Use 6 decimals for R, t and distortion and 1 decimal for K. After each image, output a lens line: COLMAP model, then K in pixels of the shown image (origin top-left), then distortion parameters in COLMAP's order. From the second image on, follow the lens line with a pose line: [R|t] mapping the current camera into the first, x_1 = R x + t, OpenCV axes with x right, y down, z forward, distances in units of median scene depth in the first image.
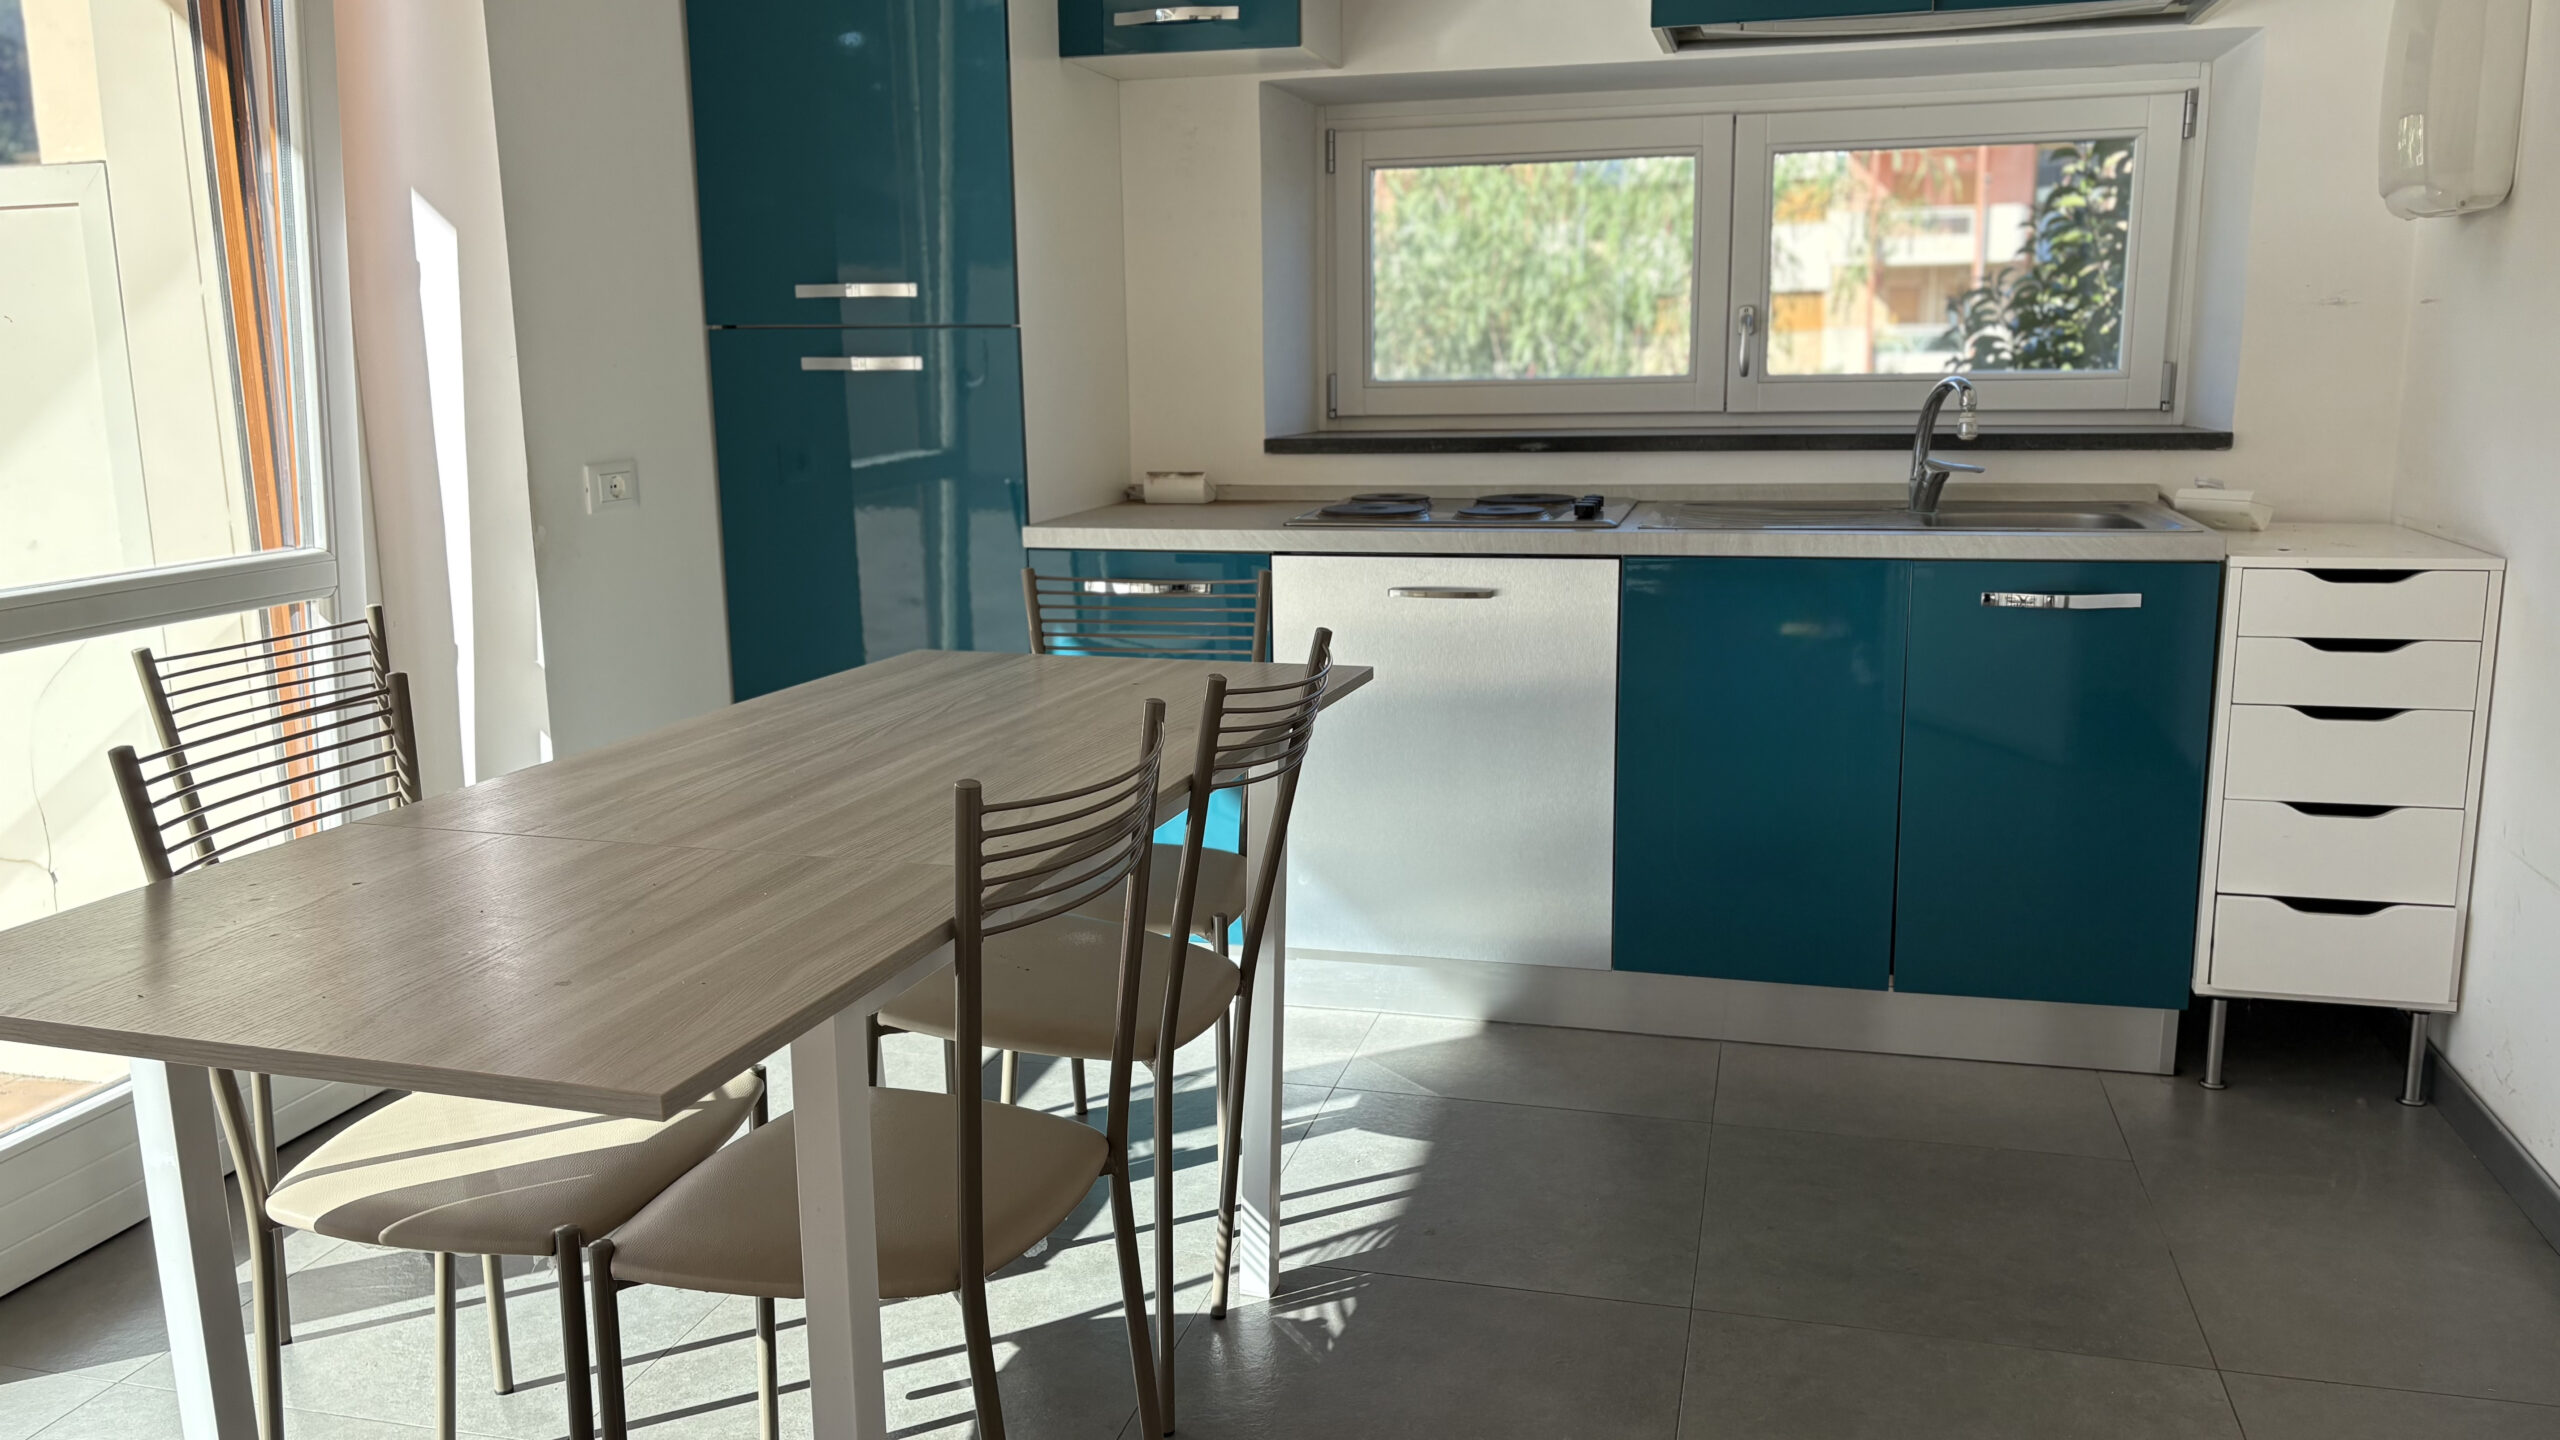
lens RADIAL K [[1926.4, 0, 1264.7], [0, 1926.4, 708.9], [0, 0, 1]] dist [0.062872, -0.077381]
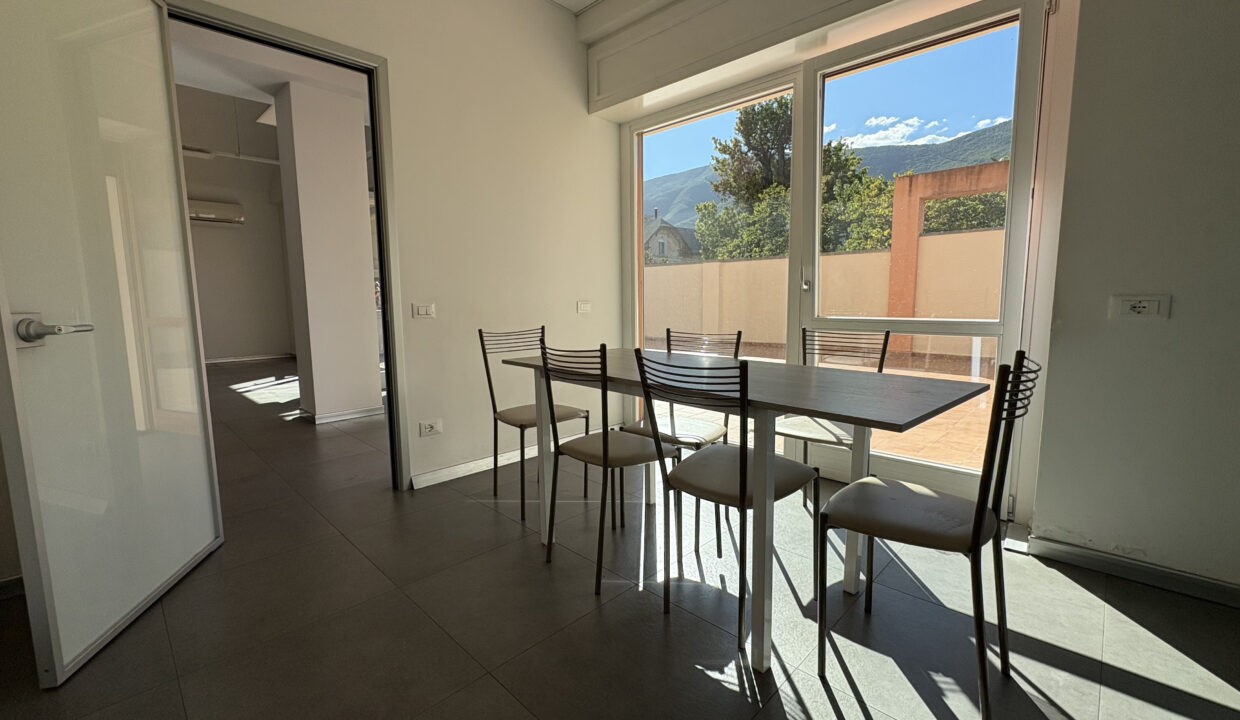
lens RADIAL K [[512.1, 0, 624.2], [0, 512.1, 363.1], [0, 0, 1]] dist [-0.002691, 0.001457]
pose [[-0.491603, 0.121412, -0.862314, 0.429763], [-0.147354, 0.964355, 0.219785, -0.105125], [0.858262, 0.235112, -0.456190, 0.862762]]
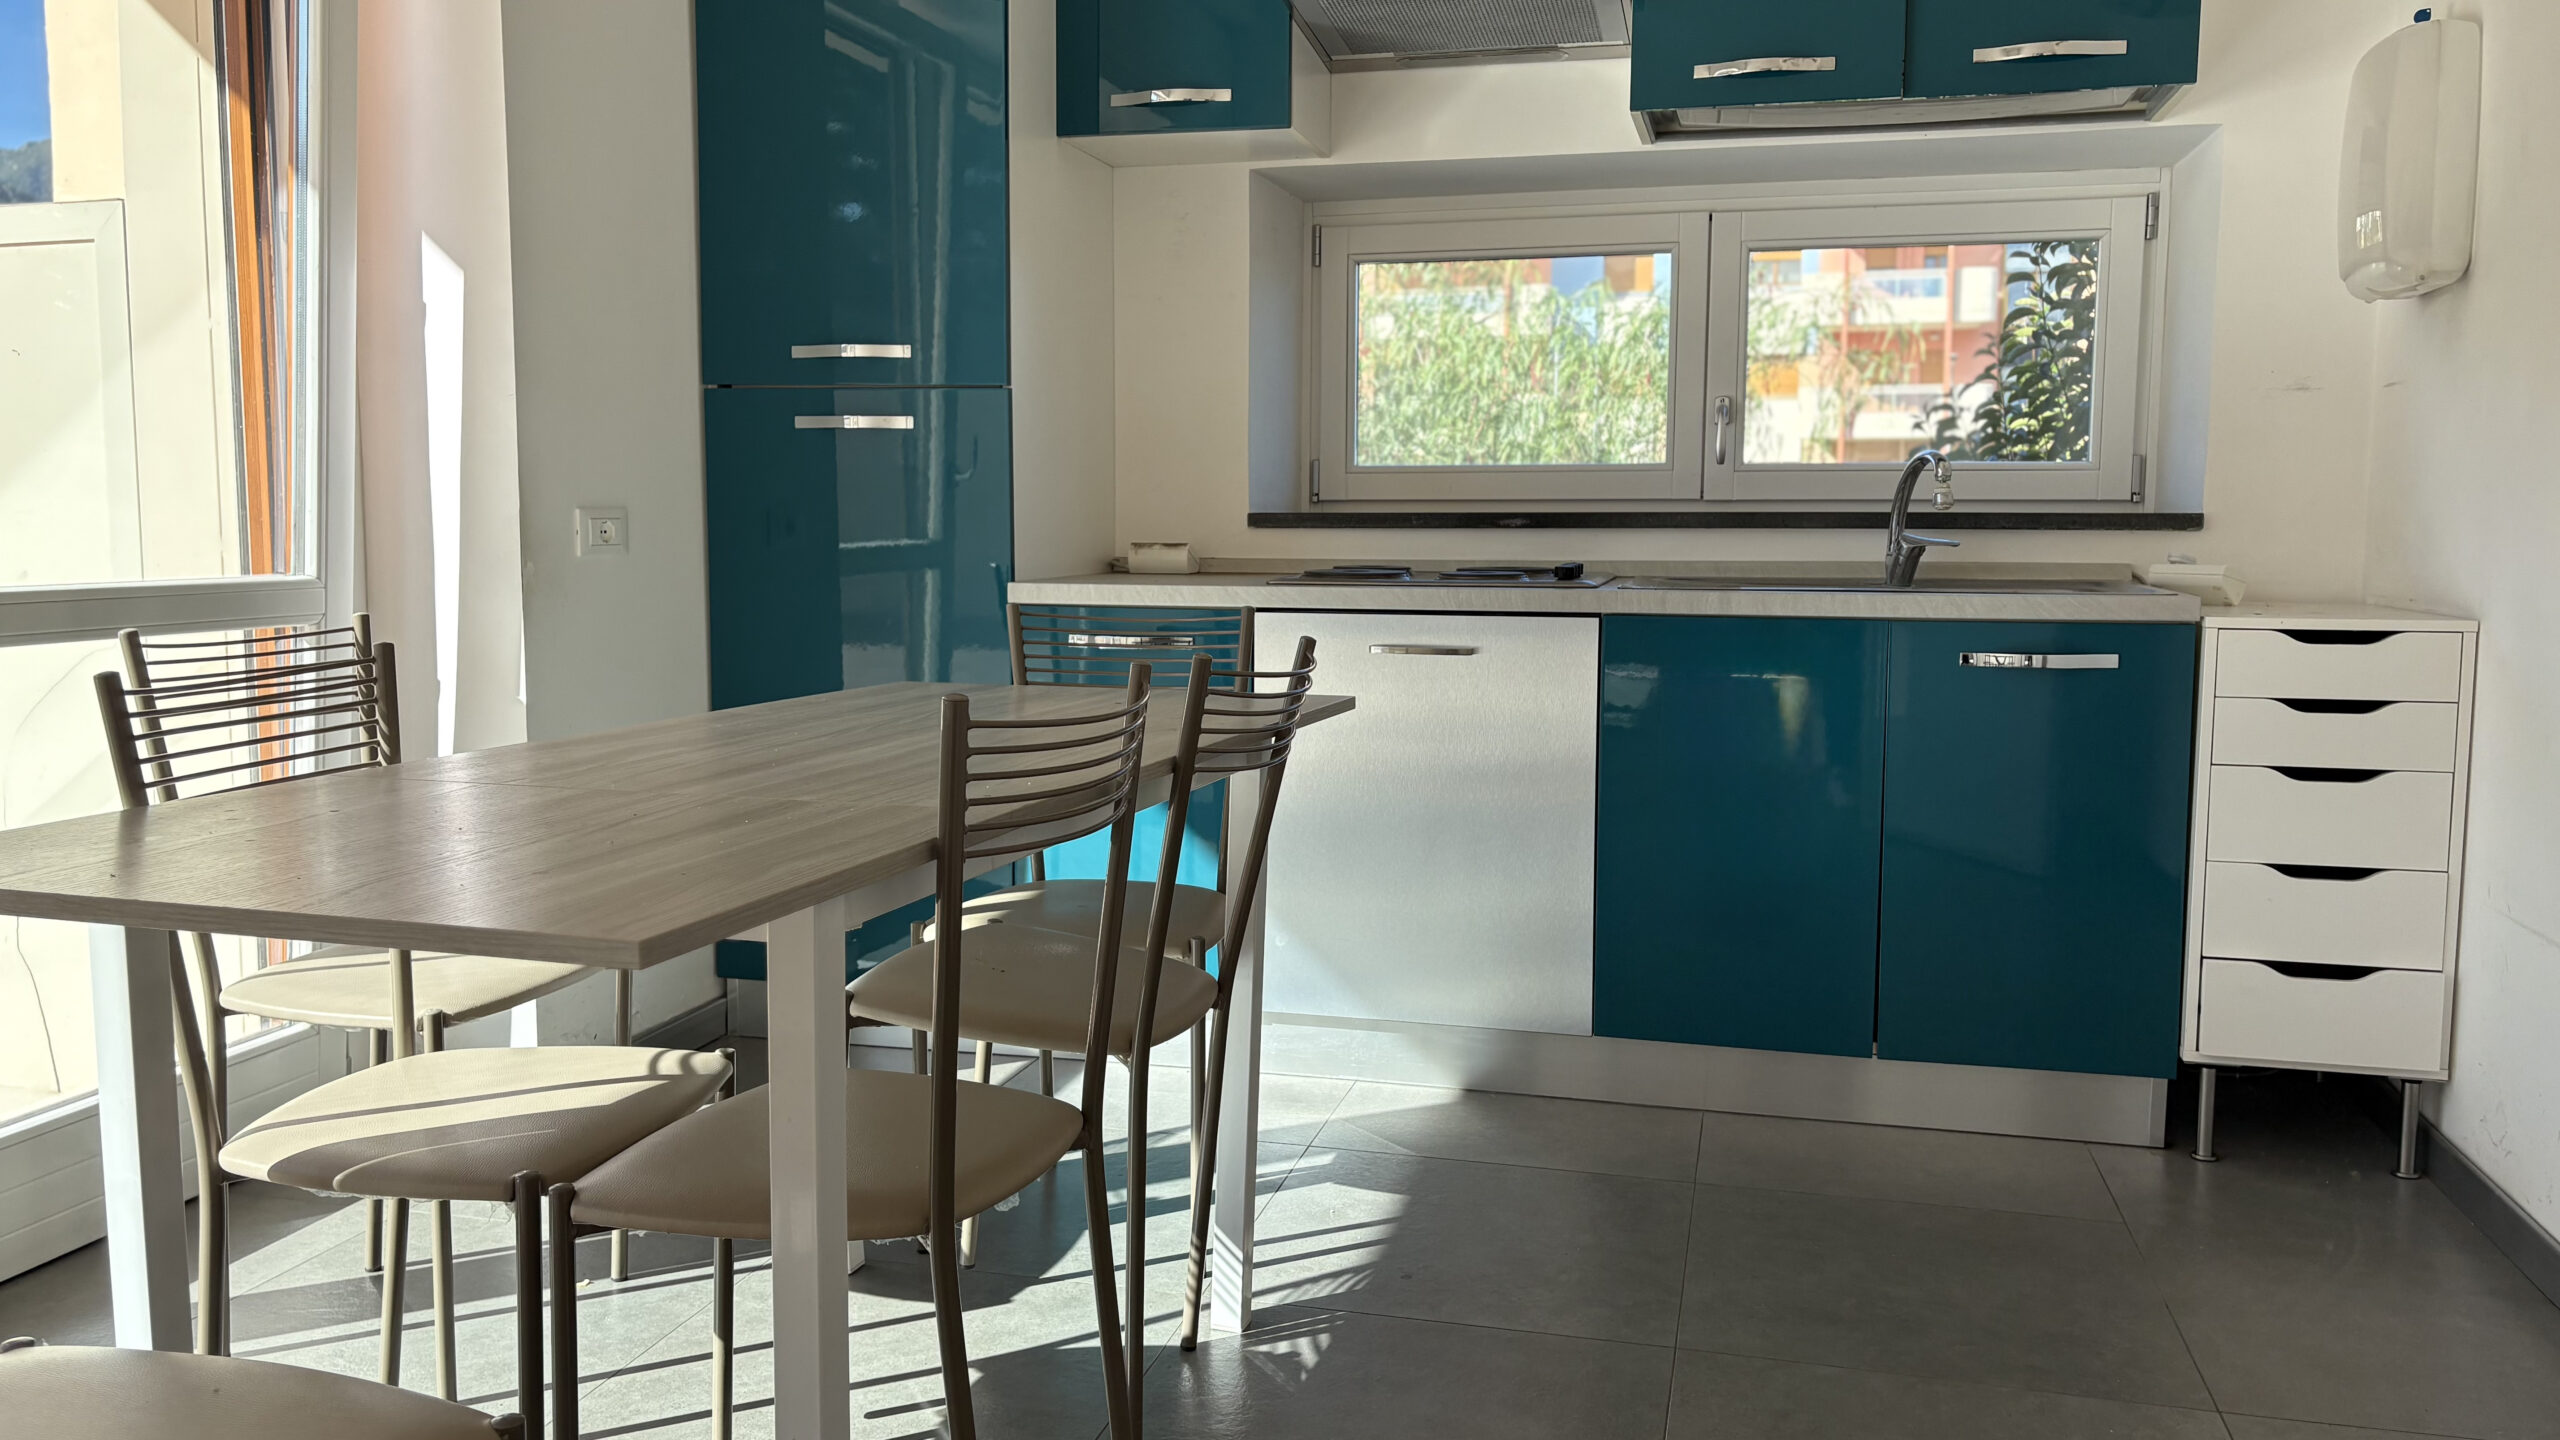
lens RADIAL K [[1926.4, 0, 1245.8], [0, 1926.4, 690.1], [0, 0, 1]] dist [0.062872, -0.077381]
pose [[0.999834, 0.018039, 0.002557, -0.002889], [-0.017709, 0.995210, -0.096144, 0.063038], [-0.004279, 0.096083, 0.995364, 0.001903]]
